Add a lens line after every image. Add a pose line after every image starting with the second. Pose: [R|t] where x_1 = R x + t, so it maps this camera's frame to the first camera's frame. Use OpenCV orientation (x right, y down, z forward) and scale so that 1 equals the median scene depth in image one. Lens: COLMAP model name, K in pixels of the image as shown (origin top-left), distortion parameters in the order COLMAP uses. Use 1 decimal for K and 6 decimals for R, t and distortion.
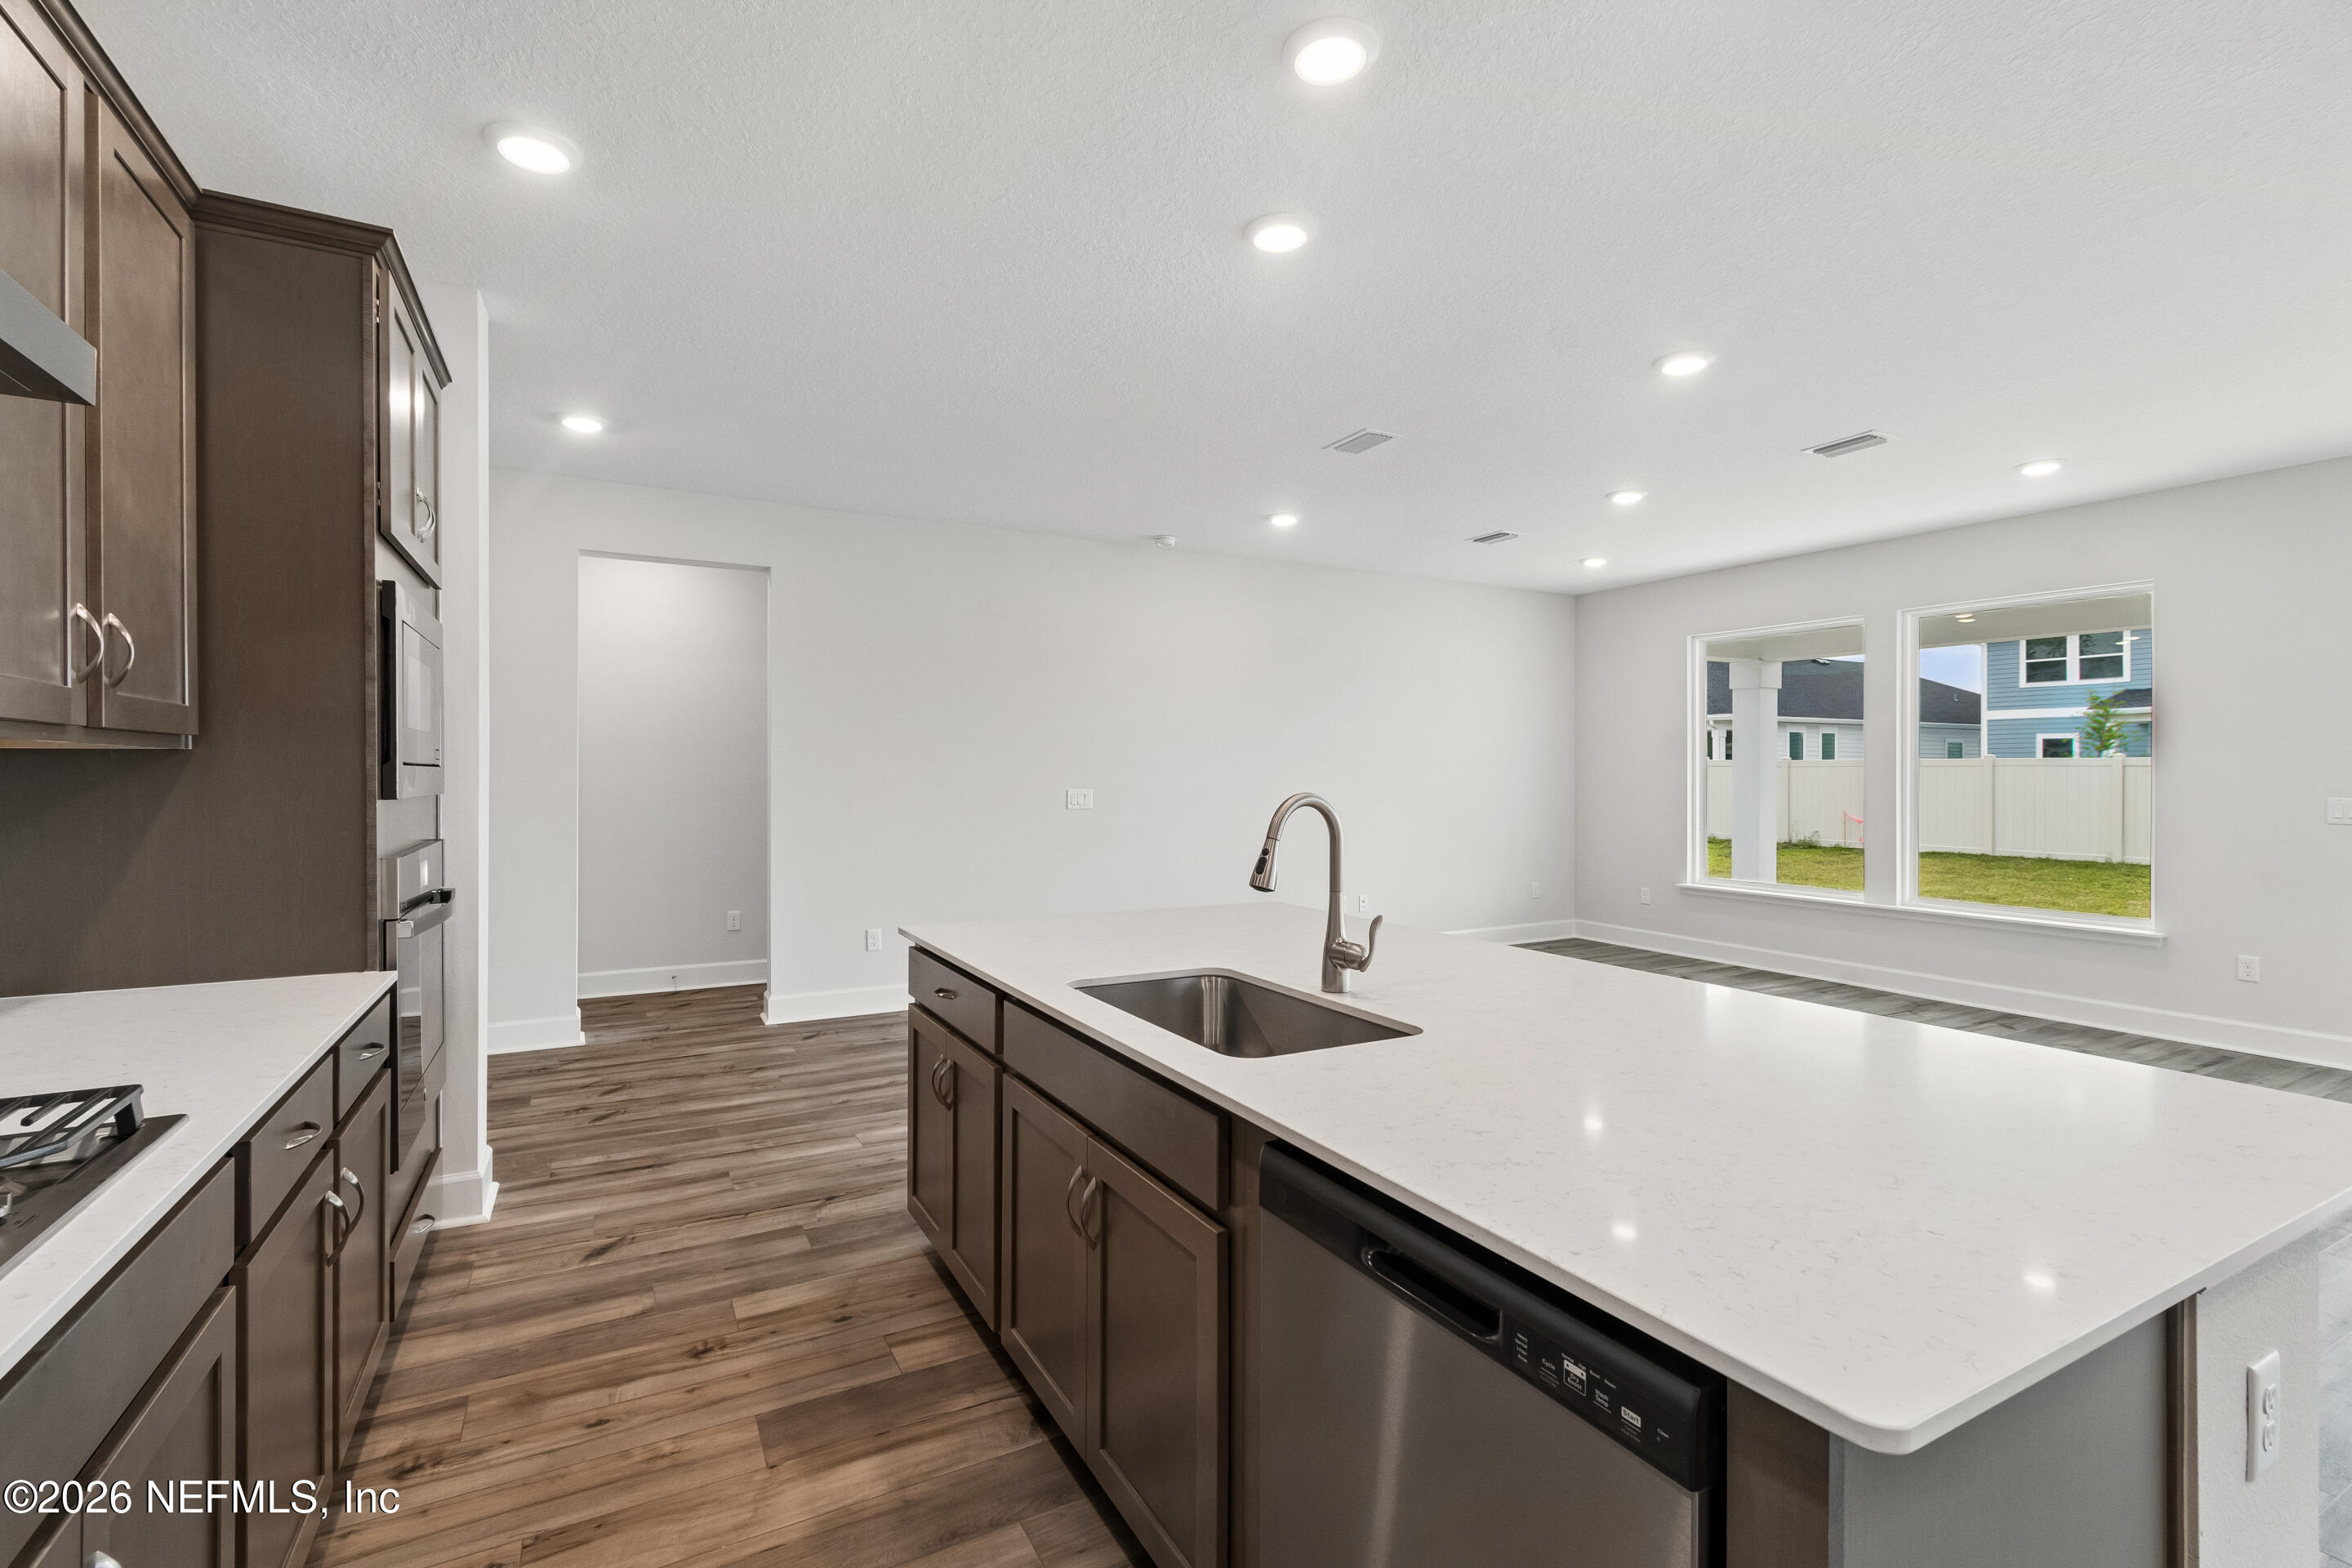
lens RADIAL K [[1032.9, 0, 1163.7], [0, 1032.9, 783.8], [0, 0, 1]] dist [0.001245, 0.000195]
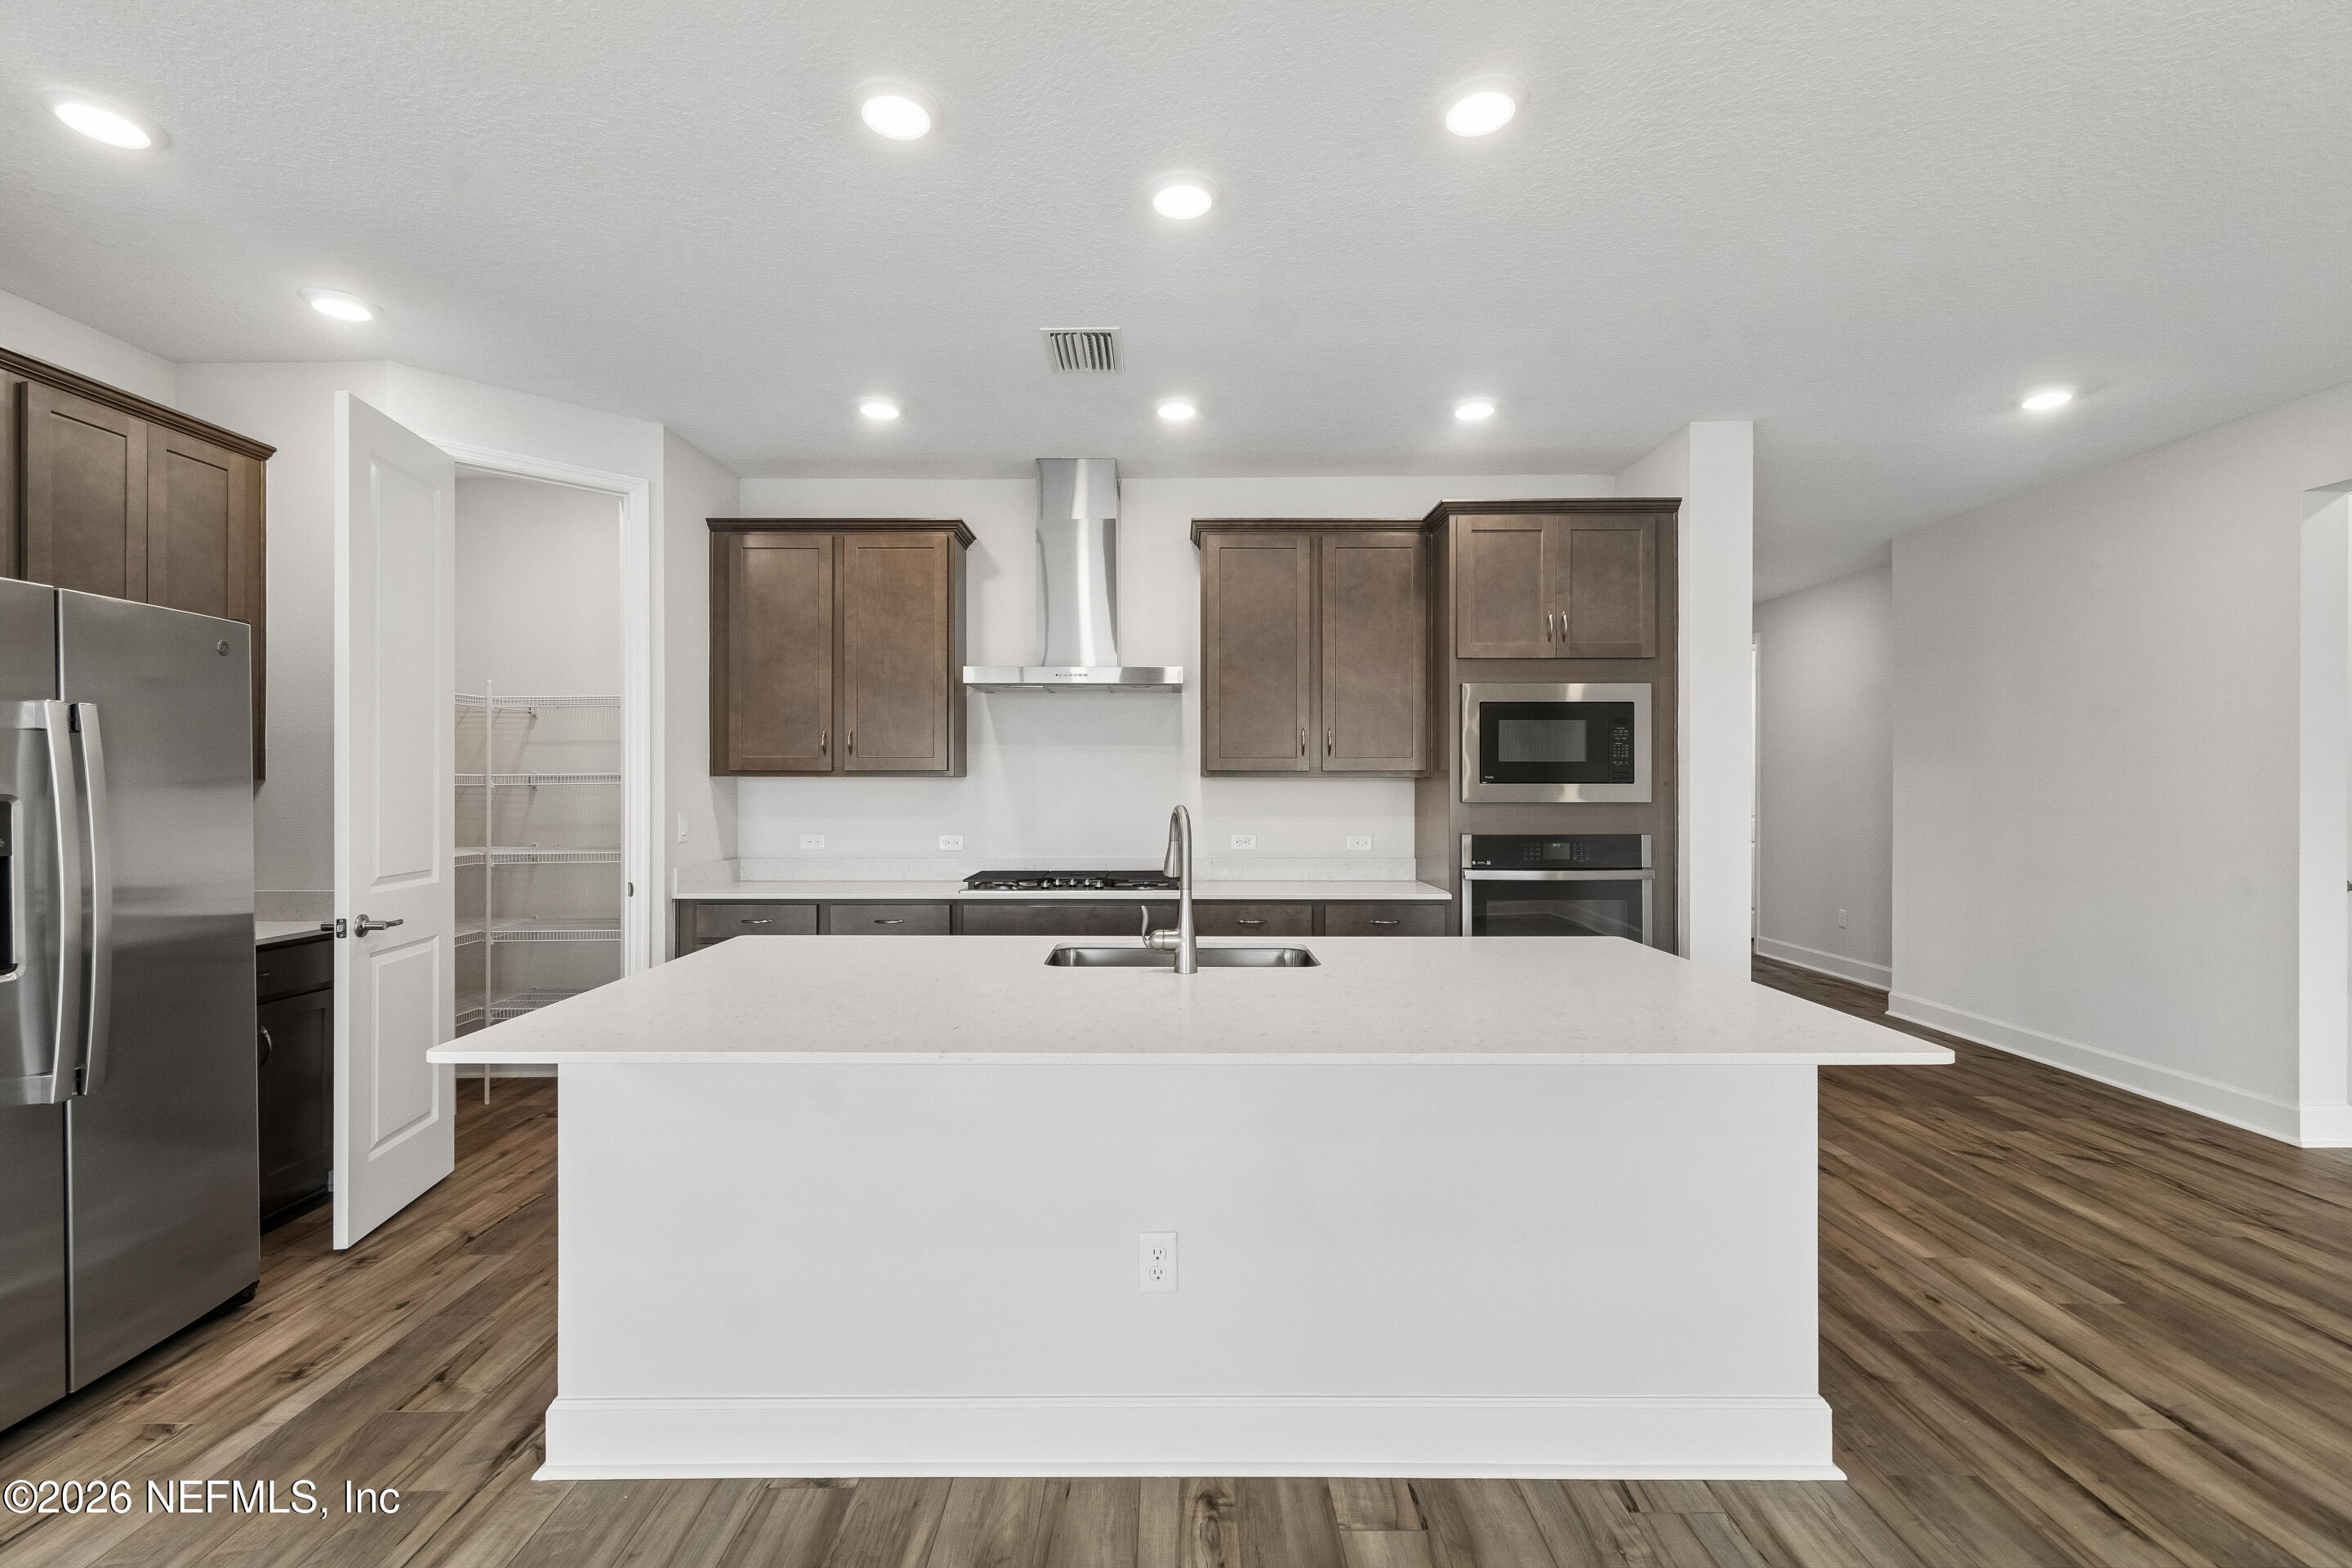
lens RADIAL K [[1032.9, 0, 1163.7], [0, 1032.9, 783.8], [0, 0, 1]] dist [0.001245, 0.000195]
pose [[-0.480154, -0.001087, -0.877183, 0.685689], [-0.006988, 0.999972, 0.002586, -0.012502], [0.877156, 0.007372, -0.480149, 0.862002]]
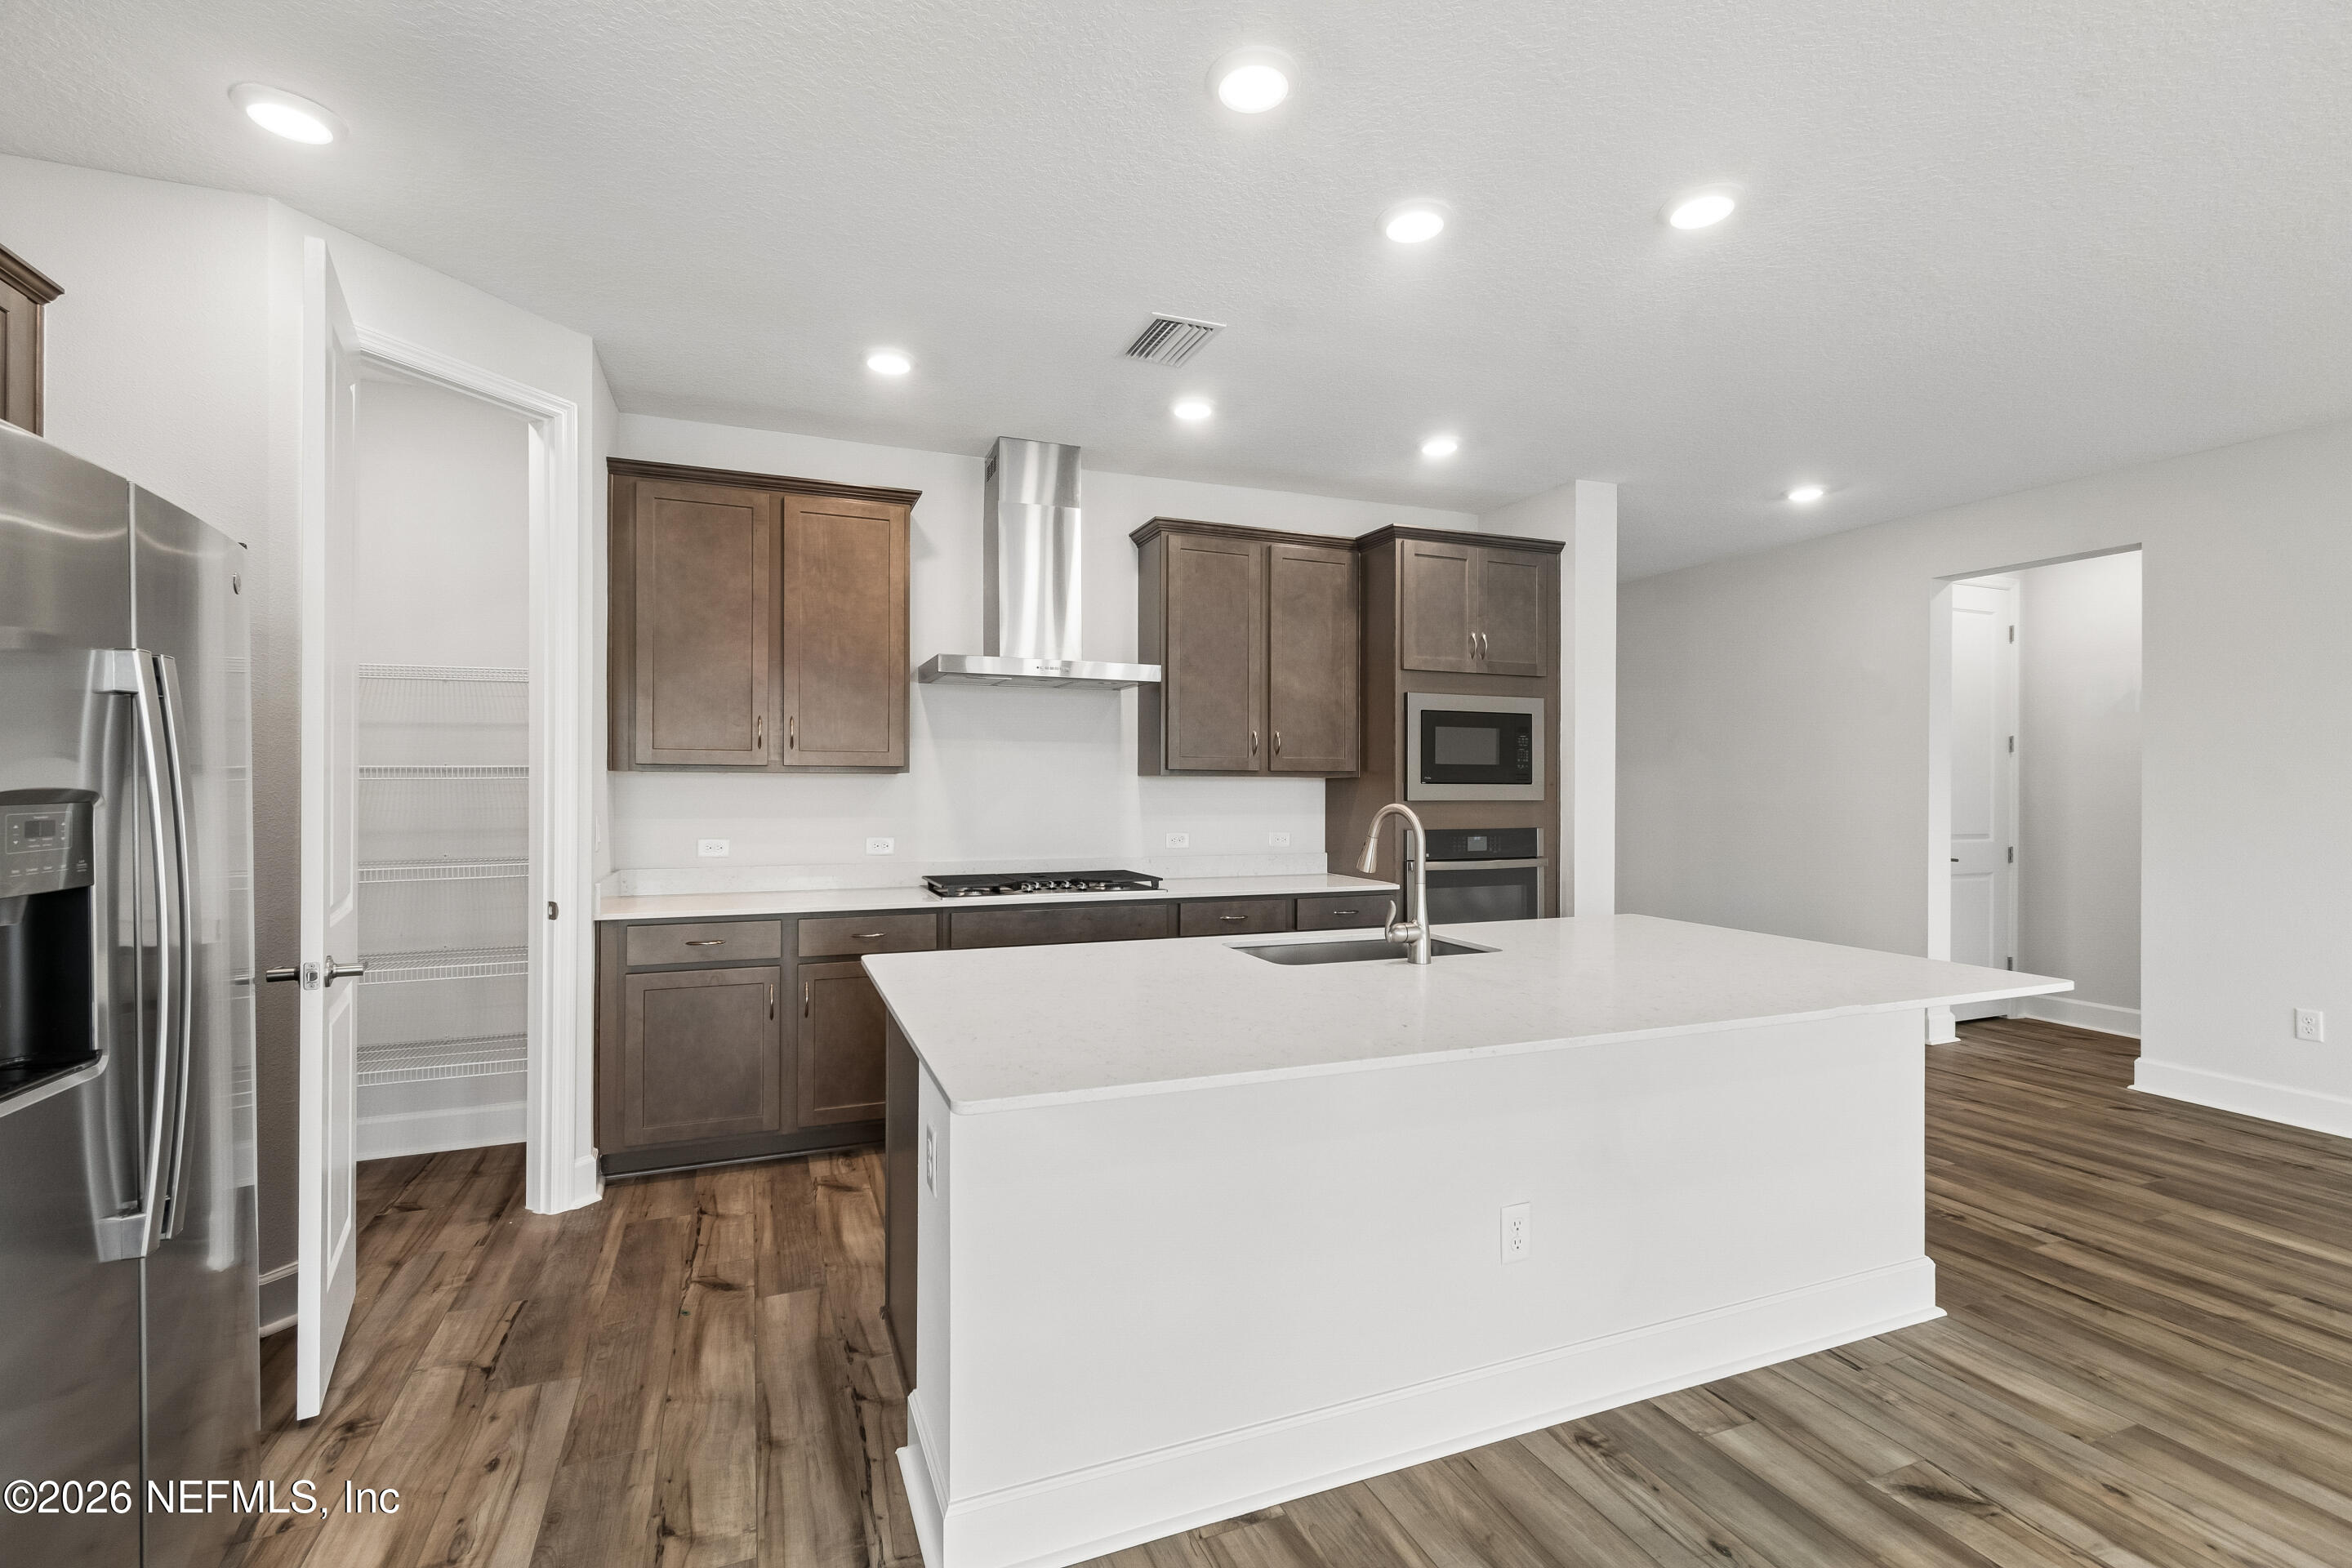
lens RADIAL K [[1043.1, 0, 1163.2], [0, 1043.1, 781.9], [0, 0, 1]] dist [0.001339, -0.000470]
pose [[-0.118323, -0.003326, -0.992970, 0.816428], [-0.012151, 0.999924, -0.001901, -0.008272], [0.992901, 0.011841, -0.118354, 0.464911]]
